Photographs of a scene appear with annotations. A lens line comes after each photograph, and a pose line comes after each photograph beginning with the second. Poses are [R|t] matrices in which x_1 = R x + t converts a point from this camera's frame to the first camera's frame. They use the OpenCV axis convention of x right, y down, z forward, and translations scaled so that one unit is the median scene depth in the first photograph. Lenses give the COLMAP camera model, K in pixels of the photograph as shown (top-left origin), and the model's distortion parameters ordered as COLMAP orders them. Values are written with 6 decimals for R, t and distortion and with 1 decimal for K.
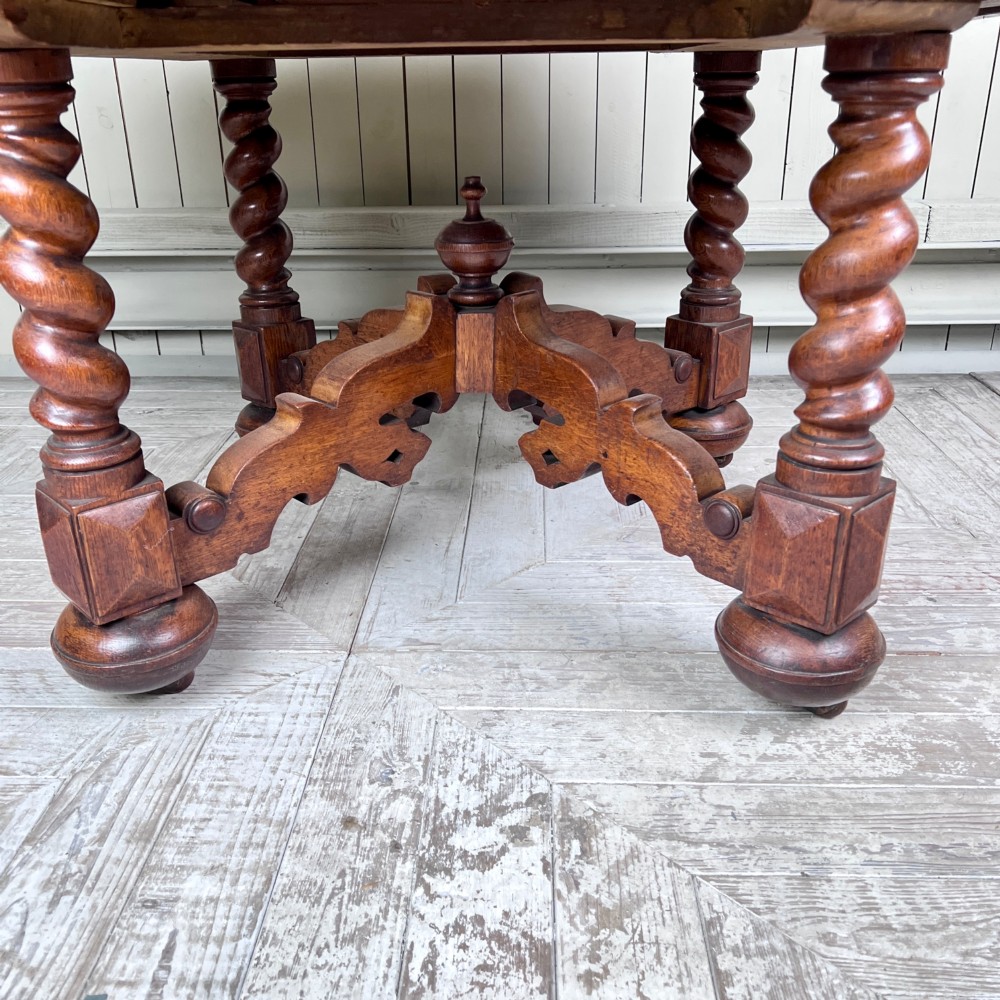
lens RADIAL K [[995.1, 0, 495.9], [0, 995.1, 511.4], [0, 0, 1]] dist [0.011084, 0.000000]
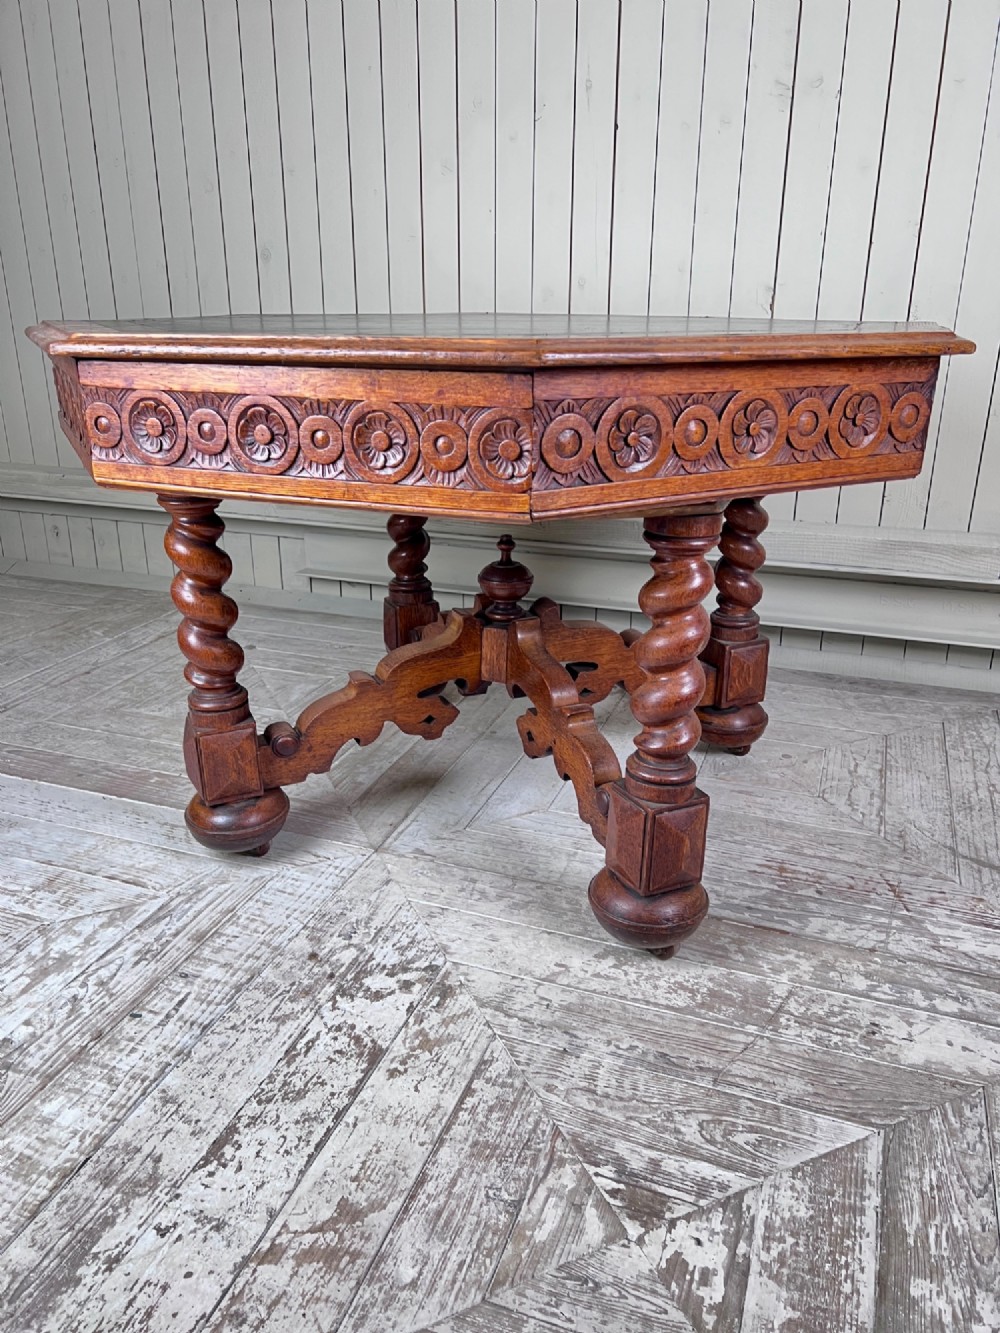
lens RADIAL K [[996.0, 0, 505.7], [0, 996.0, 661.9], [0, 0, 1]] dist [0.015079, -0.007411]
pose [[0.950430, 0.123696, -0.285275, 0.527772], [-0.140321, 0.989357, -0.038509, -0.129959], [0.277476, 0.076630, 0.957672, -0.460537]]
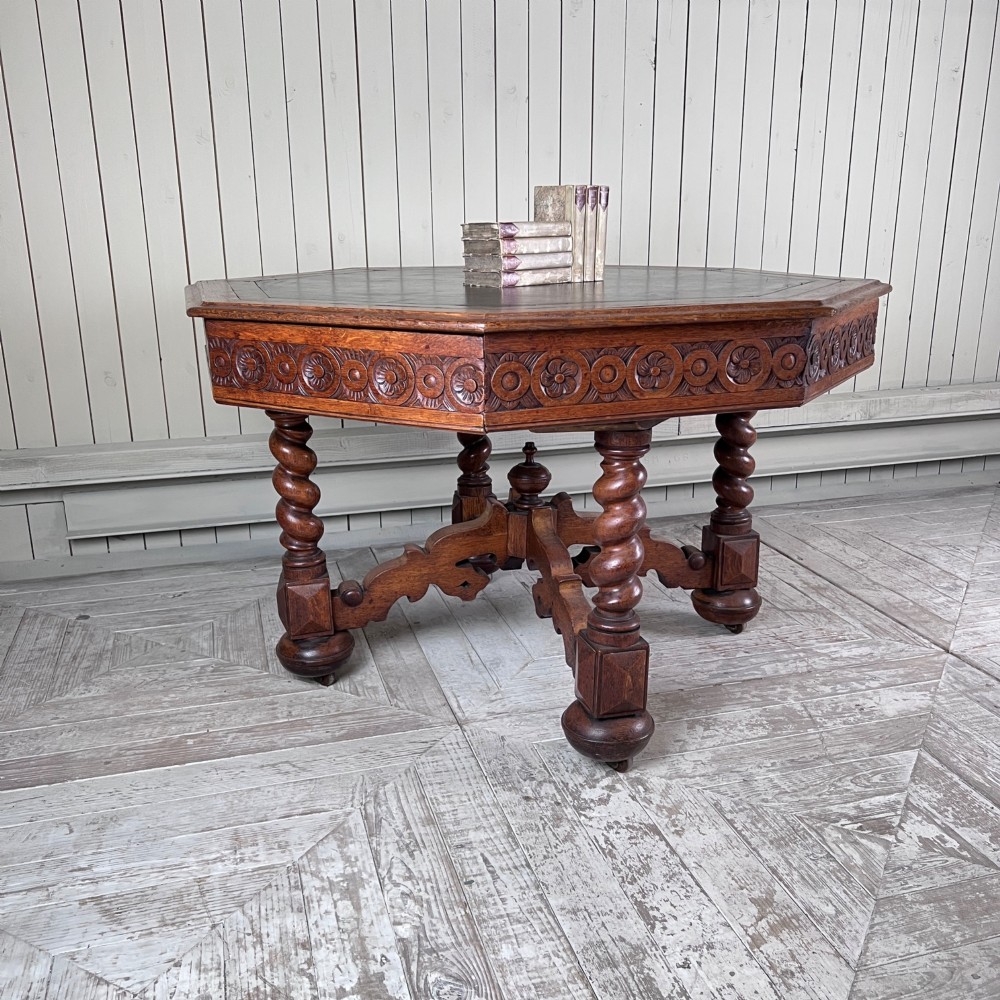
lens RADIAL K [[995.1, 0, 490.4], [0, 995.1, 499.9], [0, 0, 1]] dist [0.011084, 0.000000]
pose [[0.952408, -0.080565, 0.293985, -0.725502], [0.119093, 0.986134, -0.115574, -0.044986], [-0.280598, 0.145085, 0.948797, -0.888281]]
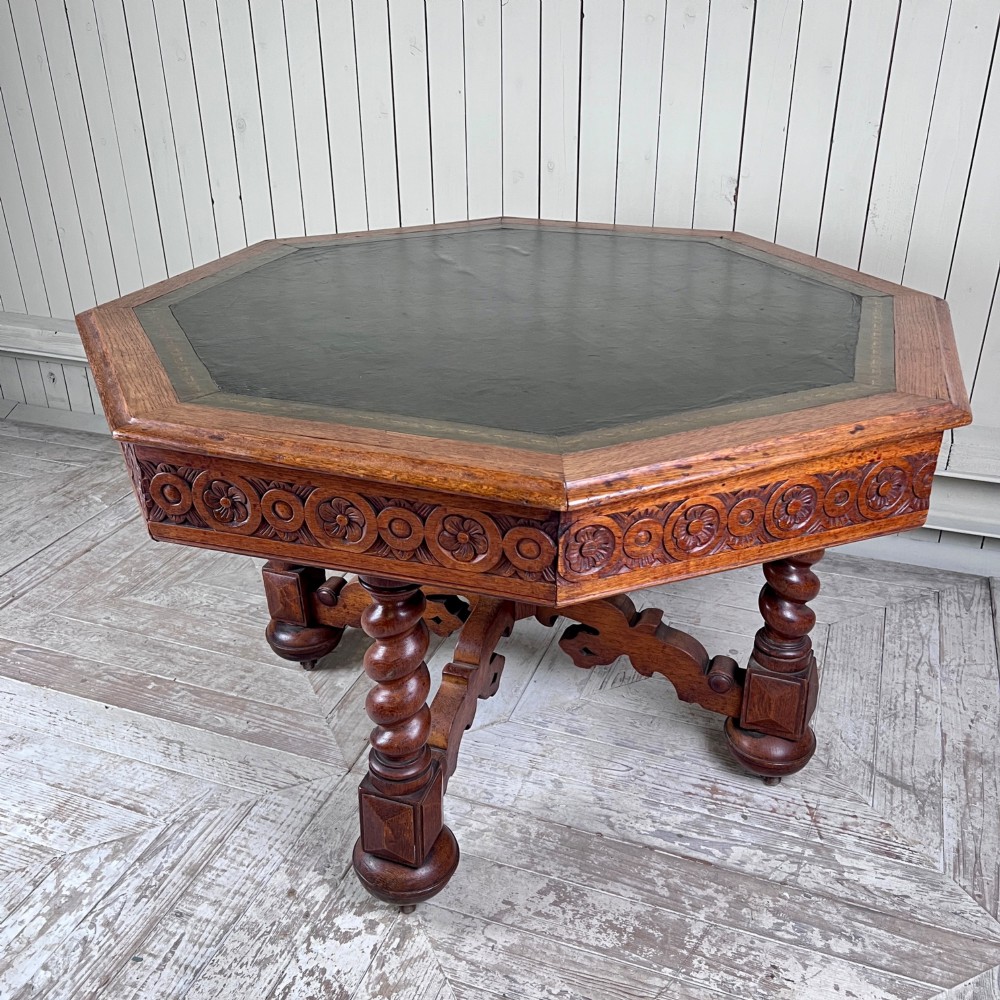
lens RADIAL K [[995.1, 0, 504.6], [0, 995.1, 501.2], [0, 0, 1]] dist [0.011084, 0.000000]
pose [[0.948196, 0.149030, -0.280562, 0.610134], [-0.131786, 0.988088, 0.079469, -0.574400], [0.289063, -0.038378, 0.956541, -0.582031]]
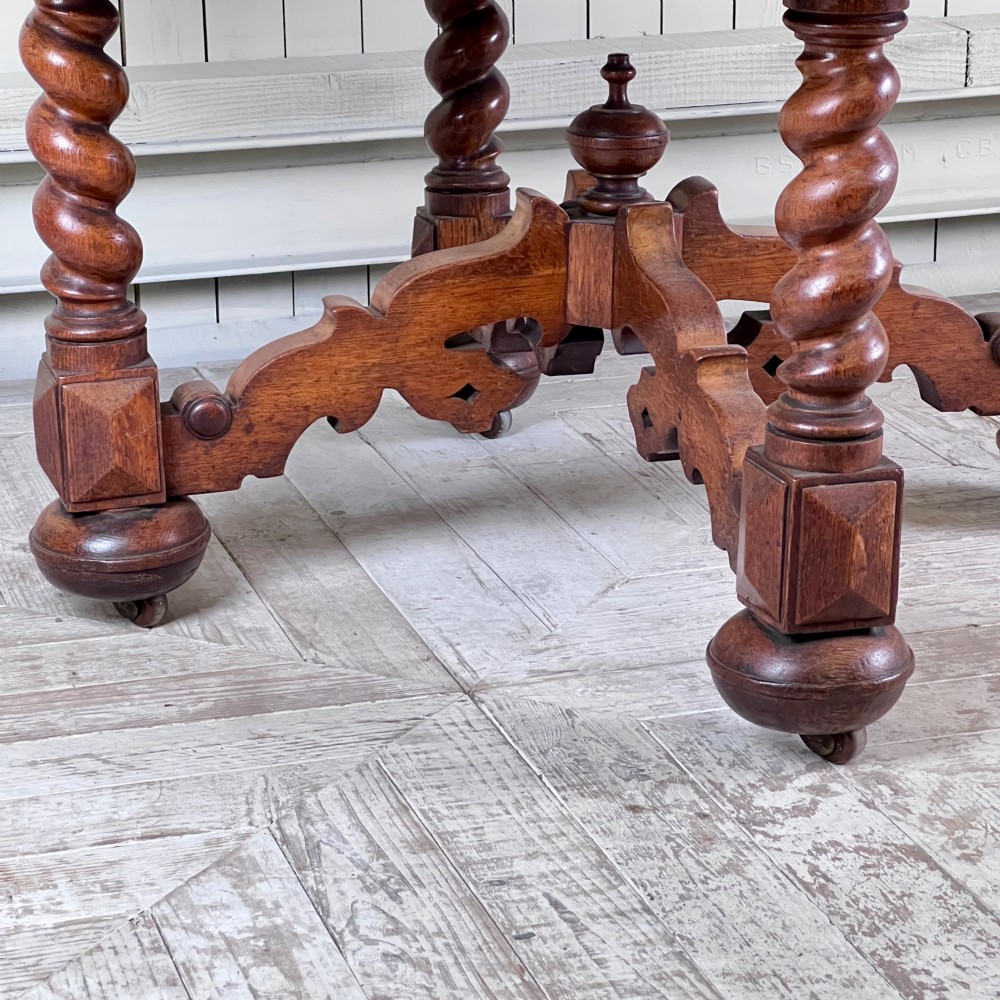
lens RADIAL K [[2964.4, 0, 474.5], [0, 2964.4, 512.0], [0, 0, 1]] dist [0.175009, 0.000000]
pose [[0.944340, -0.095555, 0.314787, -1.062257], [0.127913, 0.988243, -0.083745, 0.250680], [-0.303084, 0.119349, 0.945461, -1.441889]]
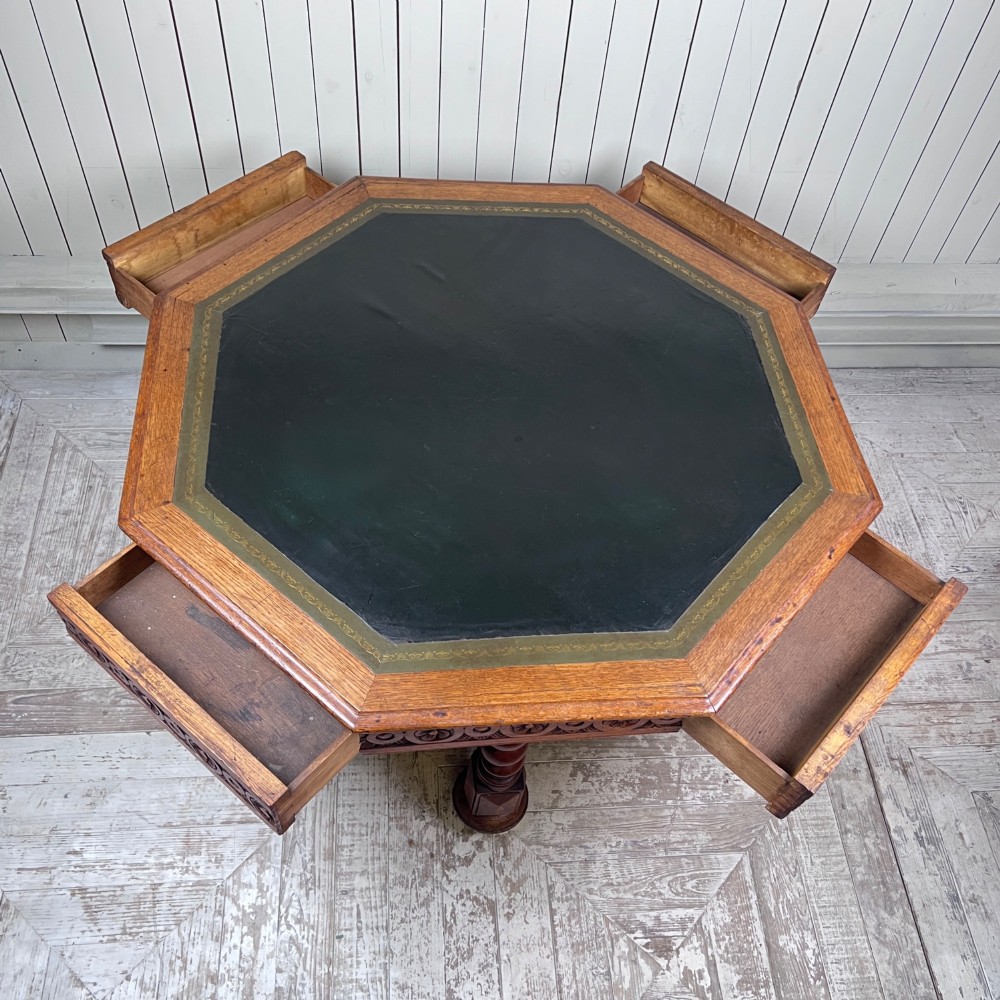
lens RADIAL K [[995.1, 0, 490.1], [0, 995.1, 493.6], [0, 0, 1]] dist [0.011084, 0.000000]
pose [[0.991468, -0.033404, 0.125995, -0.231703], [-0.034912, 0.863238, 0.503589, -1.673533], [-0.125585, -0.503691, 0.854707, -0.702268]]
